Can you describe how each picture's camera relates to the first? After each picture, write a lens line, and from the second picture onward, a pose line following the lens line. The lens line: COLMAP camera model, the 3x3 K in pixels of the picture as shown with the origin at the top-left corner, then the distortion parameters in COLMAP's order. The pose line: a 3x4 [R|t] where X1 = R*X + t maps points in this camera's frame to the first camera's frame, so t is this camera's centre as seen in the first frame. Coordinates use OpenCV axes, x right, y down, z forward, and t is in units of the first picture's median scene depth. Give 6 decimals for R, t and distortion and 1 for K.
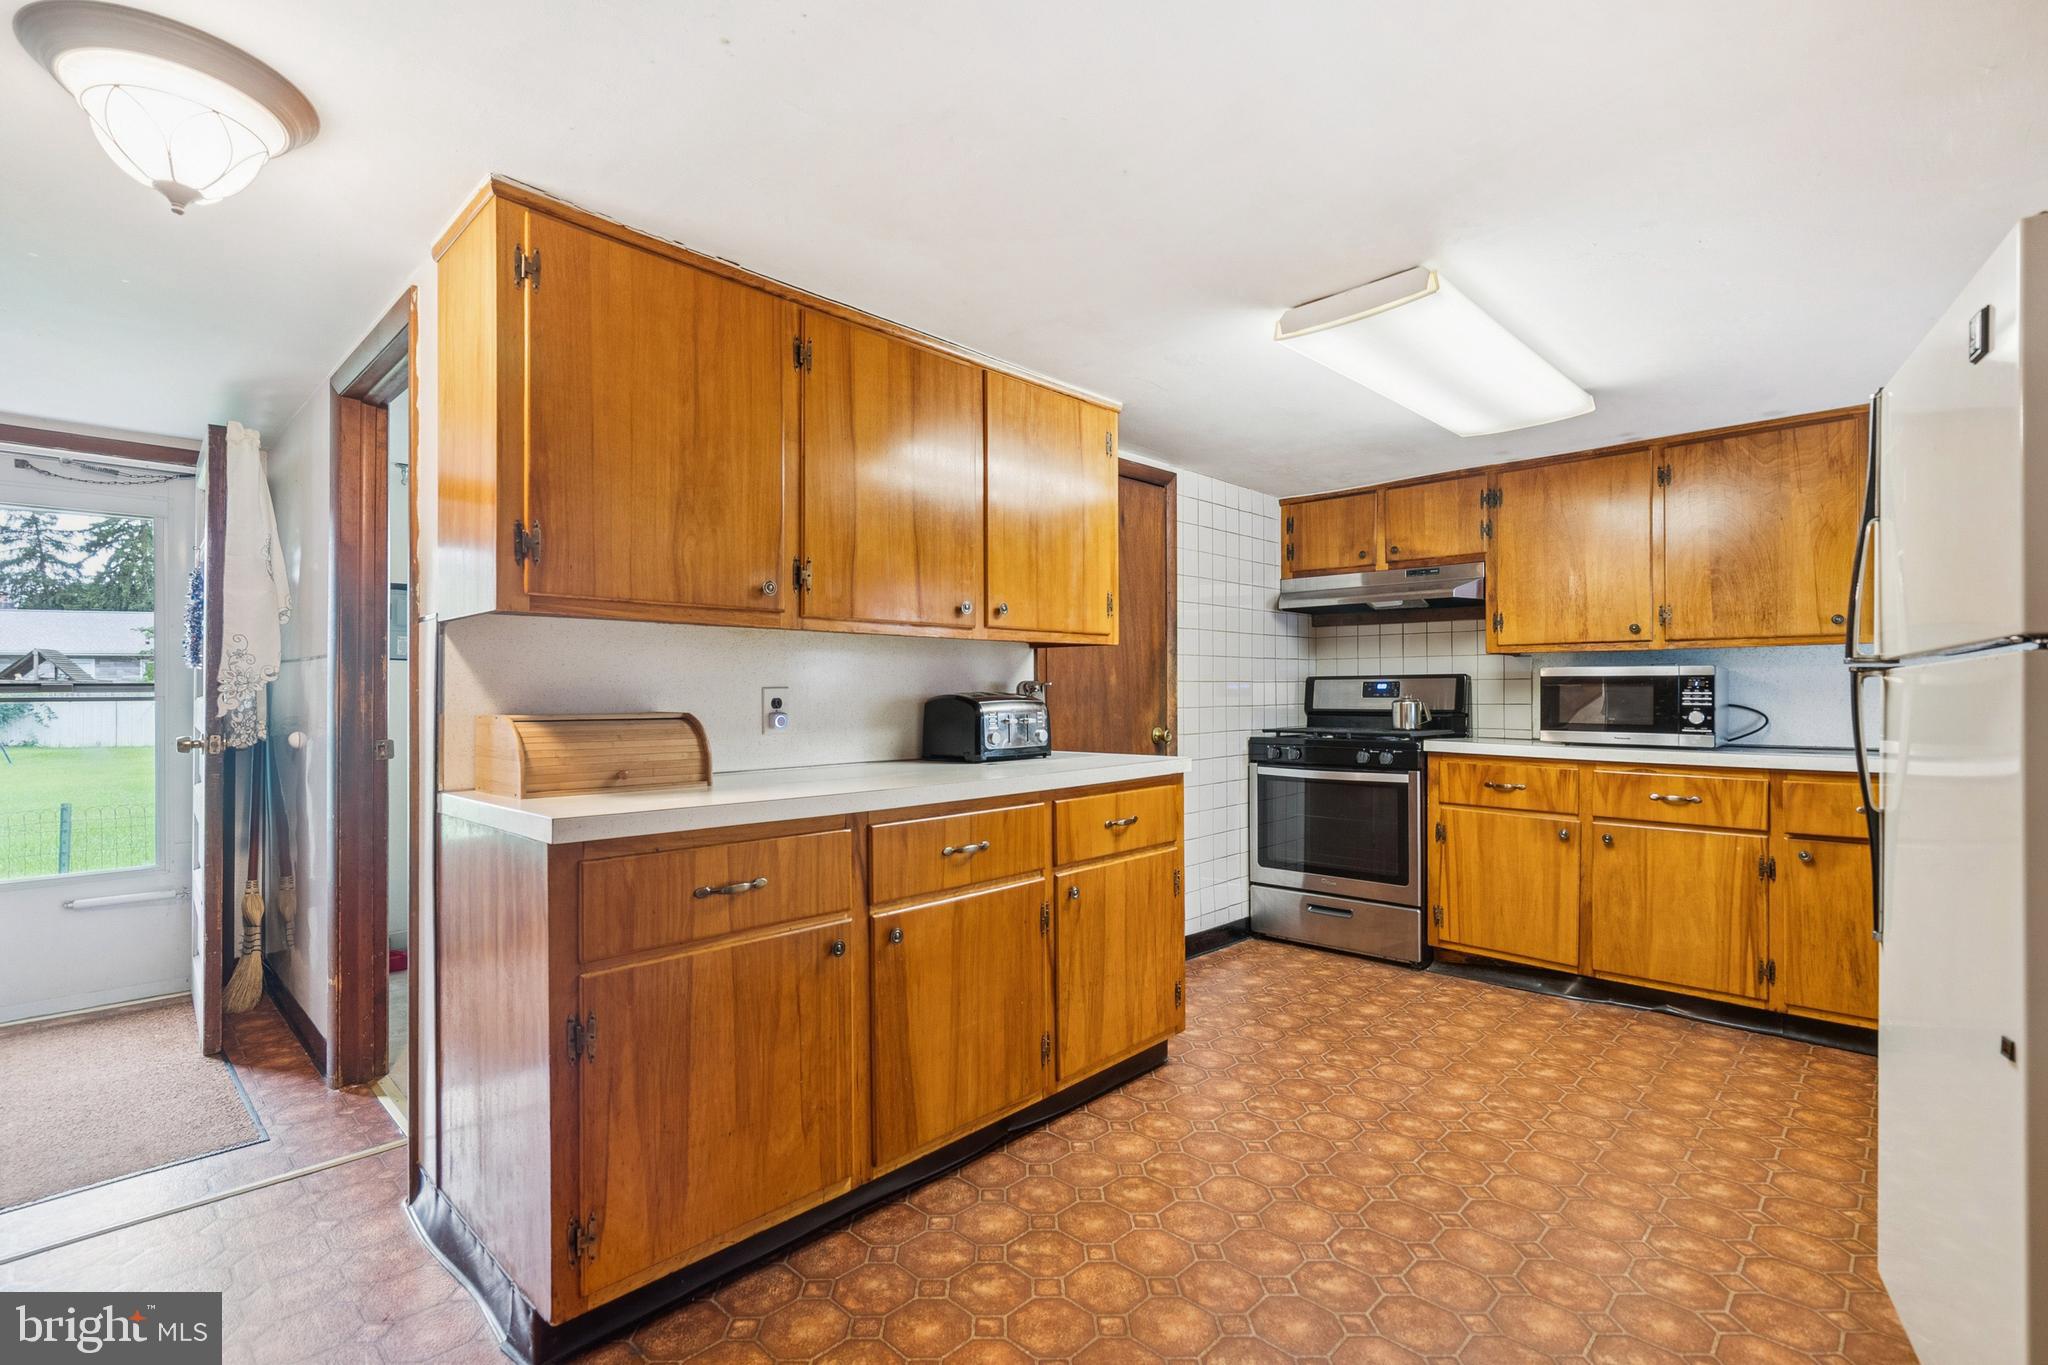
lens RADIAL K [[942.1, 0, 1024.0], [0, 942.1, 682.5], [0, 0, 1]] dist [-0.001237, -0.000369]
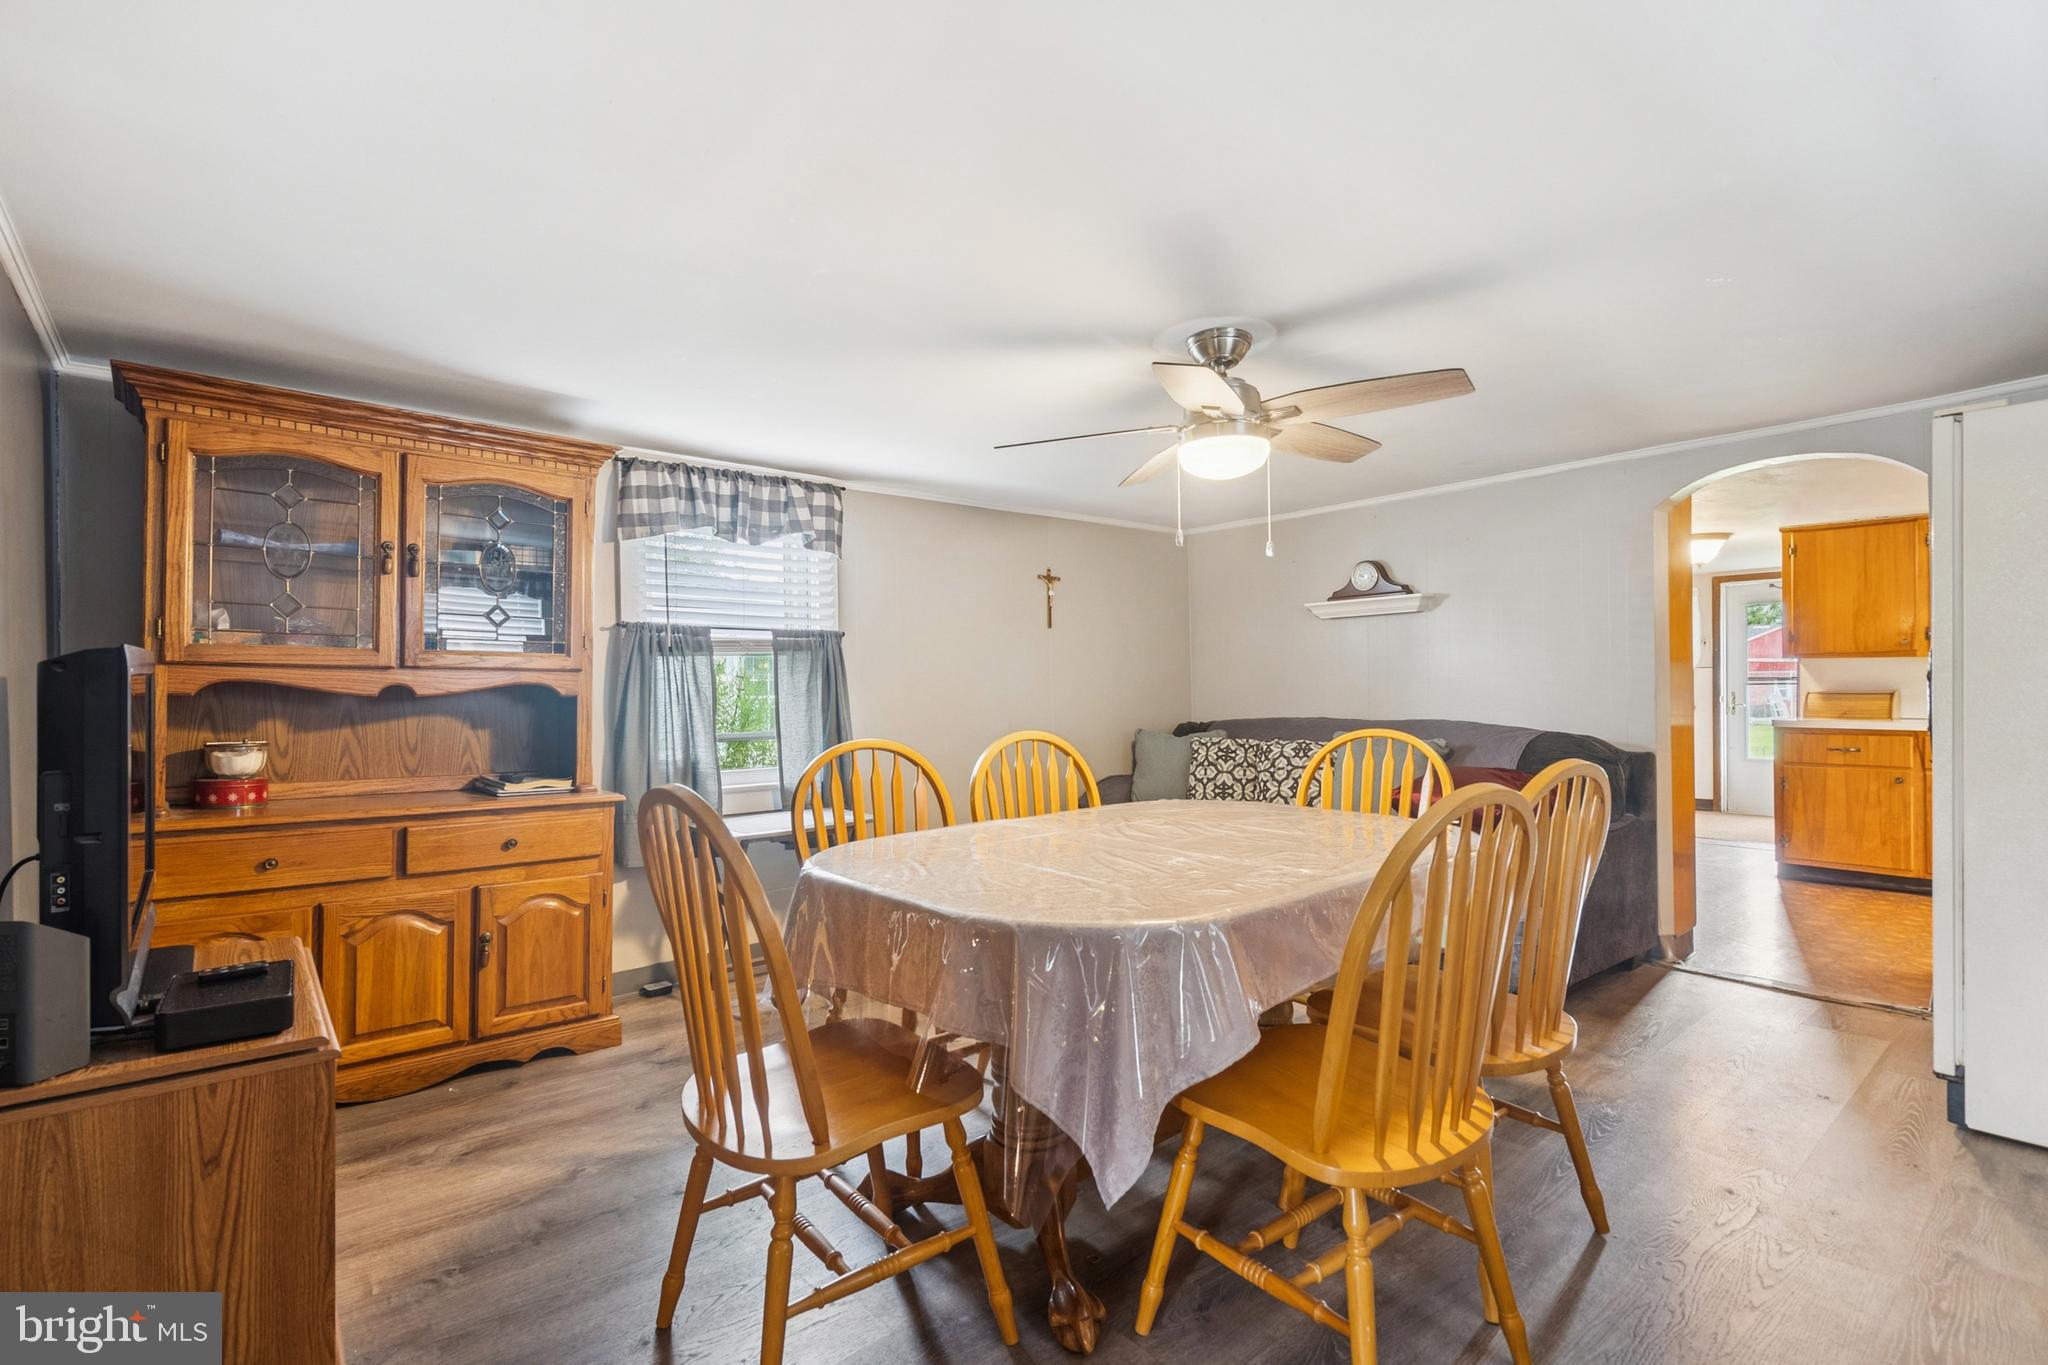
lens RADIAL K [[942.1, 0, 1024.0], [0, 942.1, 682.5], [0, 0, 1]] dist [-0.001237, -0.000369]
pose [[-0.124768, -0.002409, -0.992183, 2.809762], [0.026001, 0.999646, -0.005697, -0.043645], [0.991845, -0.026508, -0.124661, -1.135244]]
